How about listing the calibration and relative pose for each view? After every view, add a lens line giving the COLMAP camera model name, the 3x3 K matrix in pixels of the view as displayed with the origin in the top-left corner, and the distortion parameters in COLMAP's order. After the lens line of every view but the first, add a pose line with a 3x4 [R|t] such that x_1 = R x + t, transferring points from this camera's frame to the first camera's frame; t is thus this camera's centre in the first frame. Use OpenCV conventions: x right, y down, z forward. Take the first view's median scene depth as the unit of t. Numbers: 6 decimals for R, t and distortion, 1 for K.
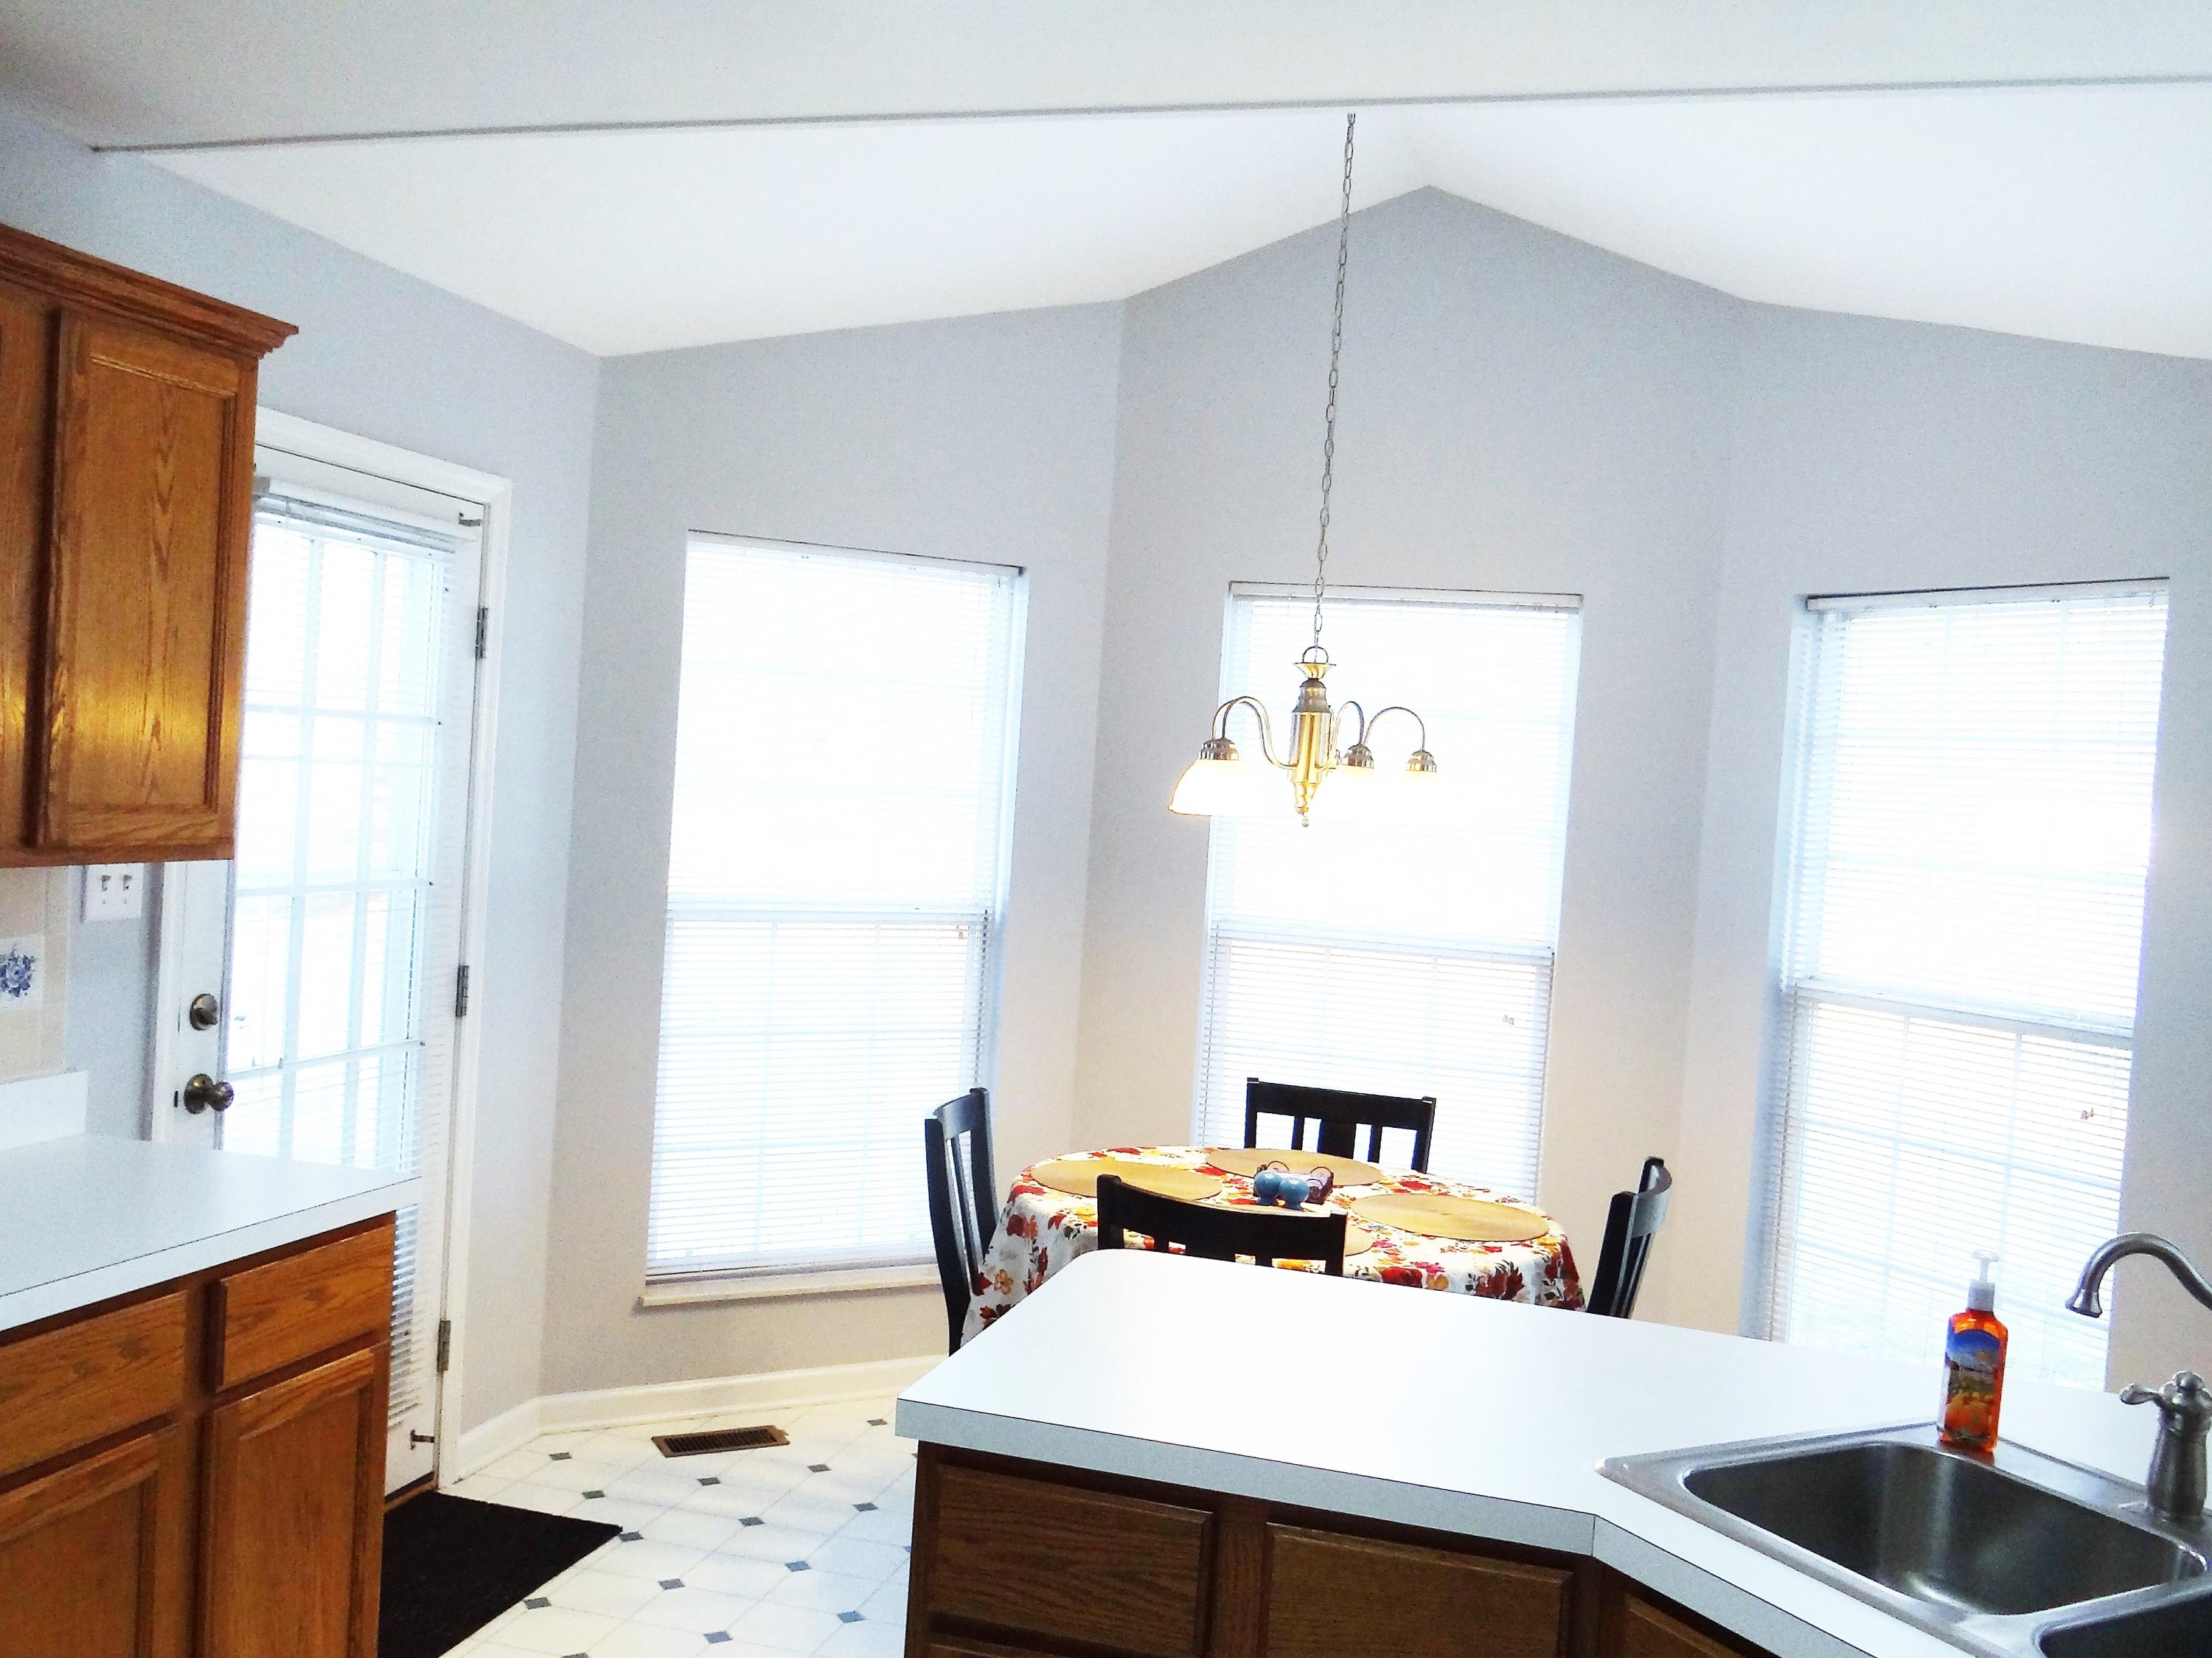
lens RADIAL K [[1946.5, 0, 1117.7], [0, 1946.5, 797.8], [0, 0, 1]] dist [0.006972, 0.014838]
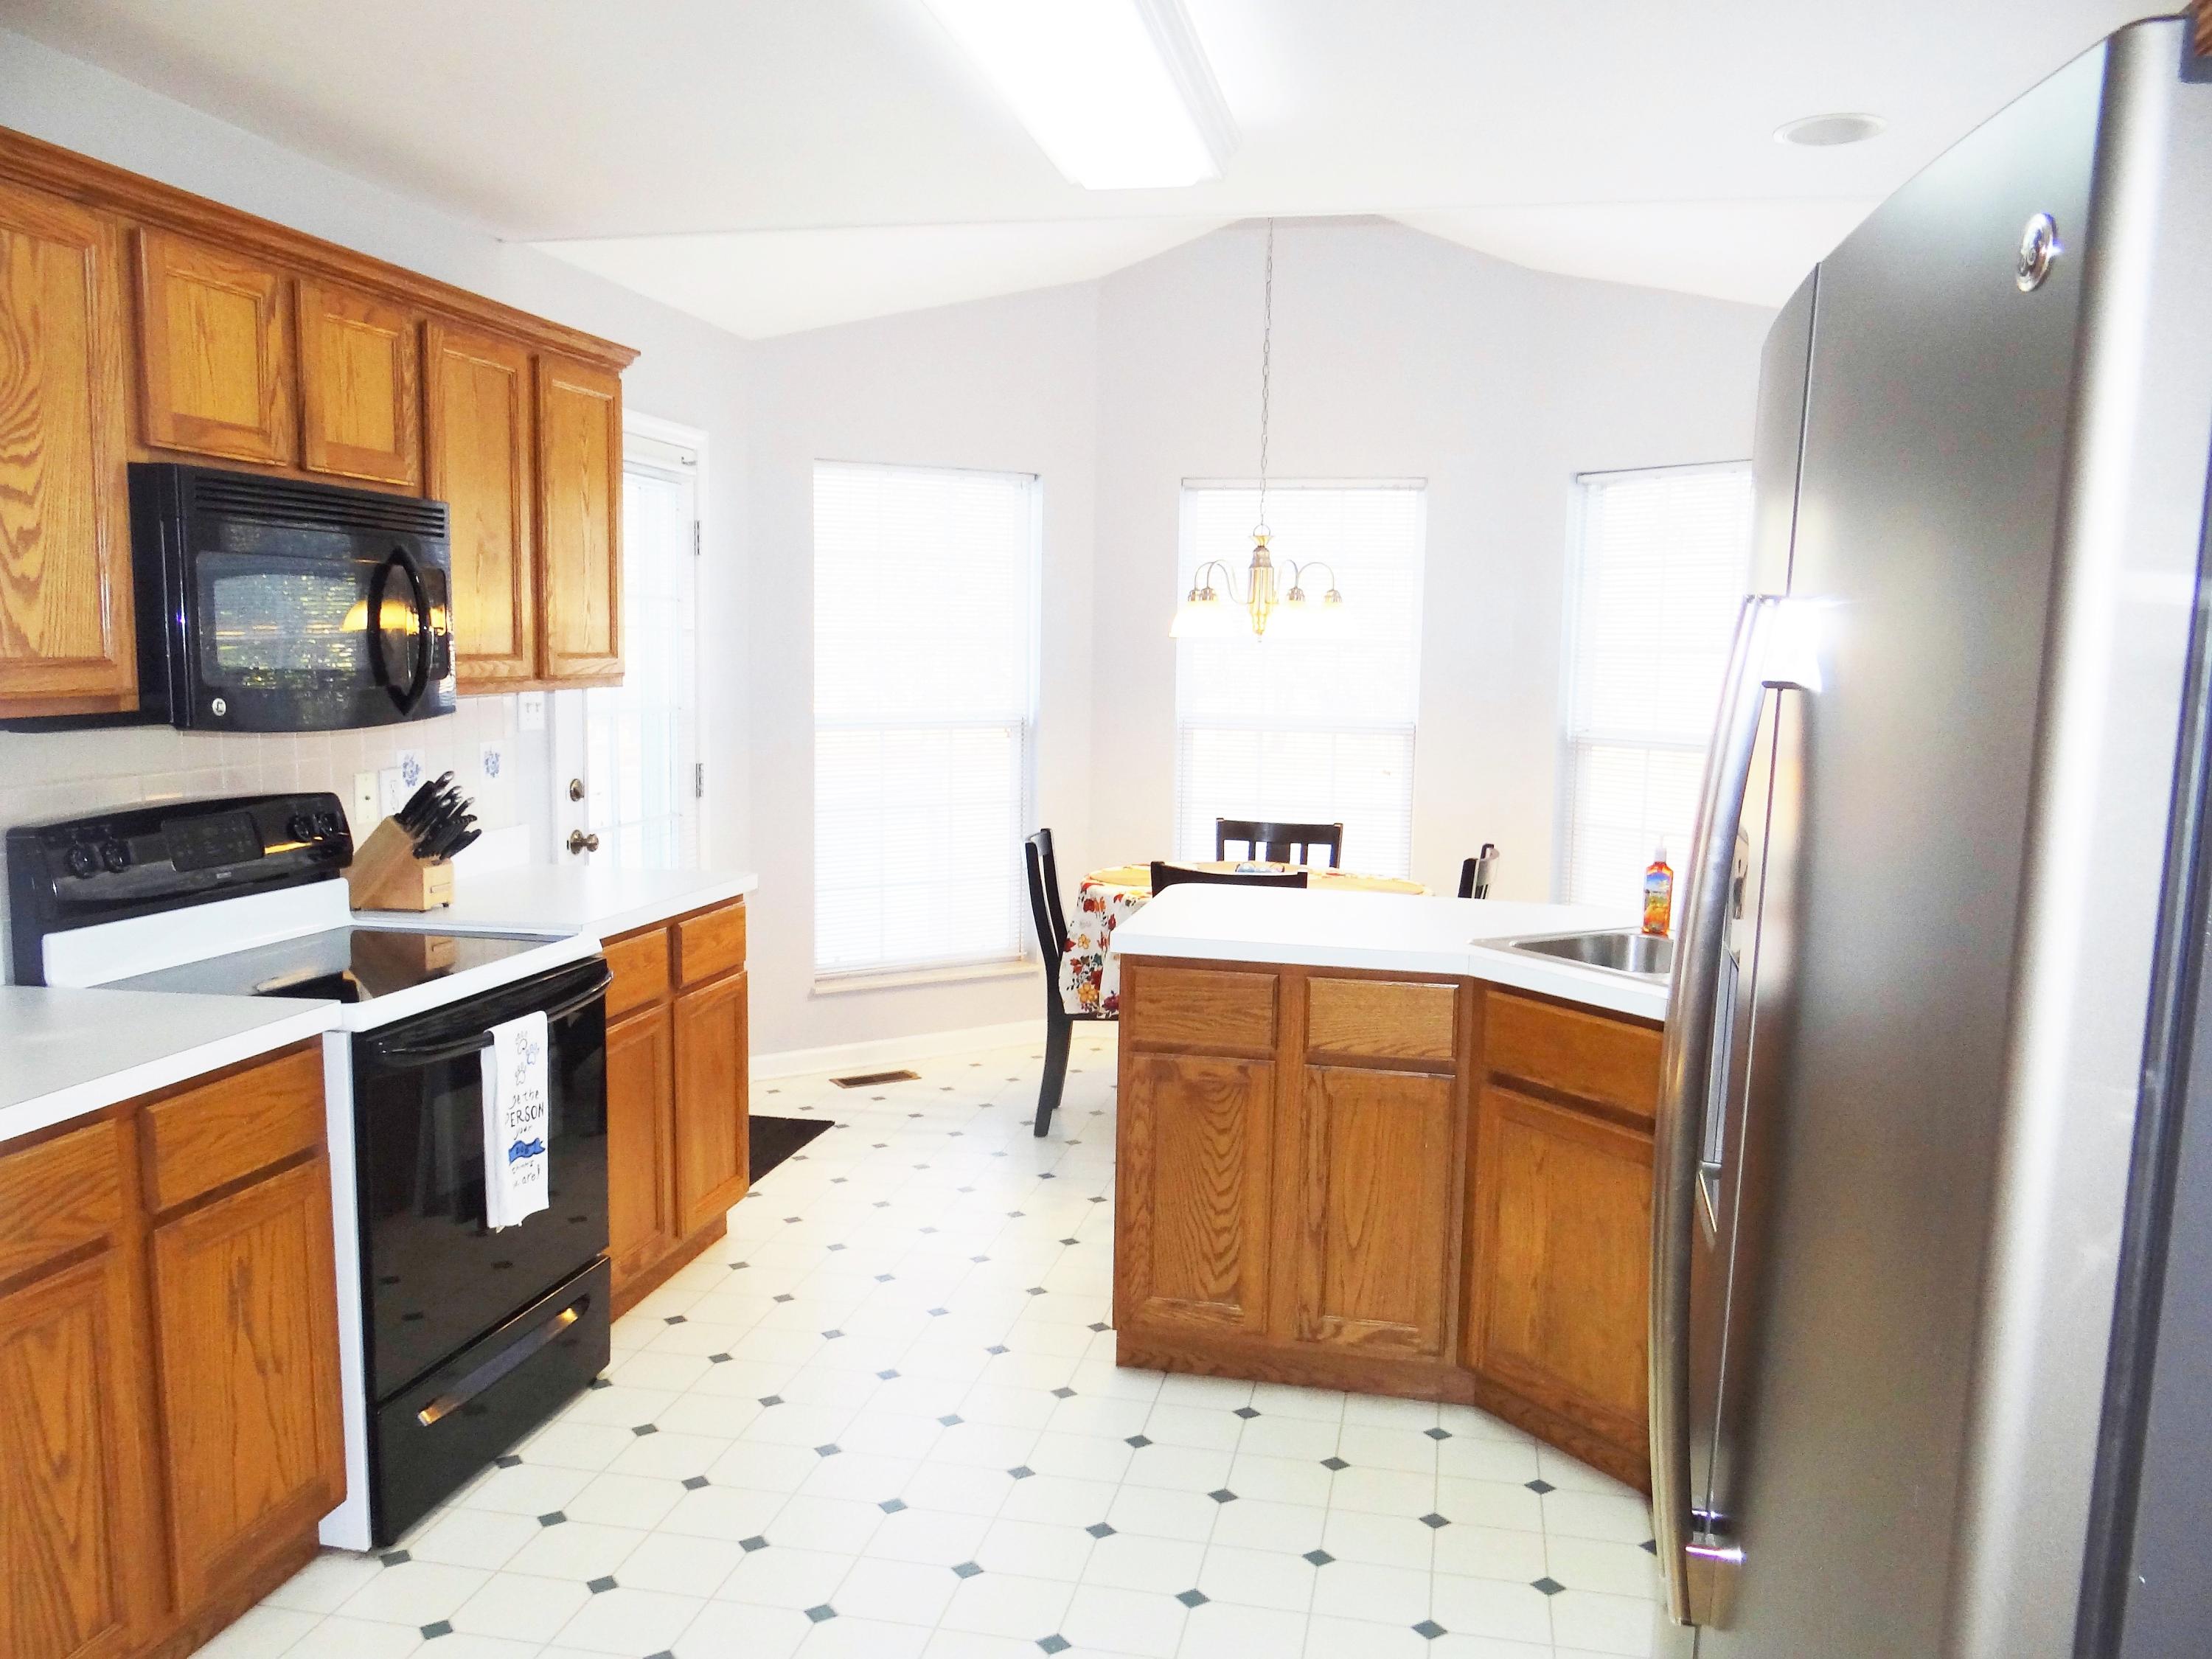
lens RADIAL K [[1837.8, 0, 1102.0], [0, 1837.8, 804.9], [0, 0, 1]] dist [0.016670, 0.004874]
pose [[0.996215, -0.052960, 0.068926, -0.141296], [0.047395, 0.995666, 0.080013, 0.021858], [-0.072865, -0.076443, 0.994408, -0.469493]]
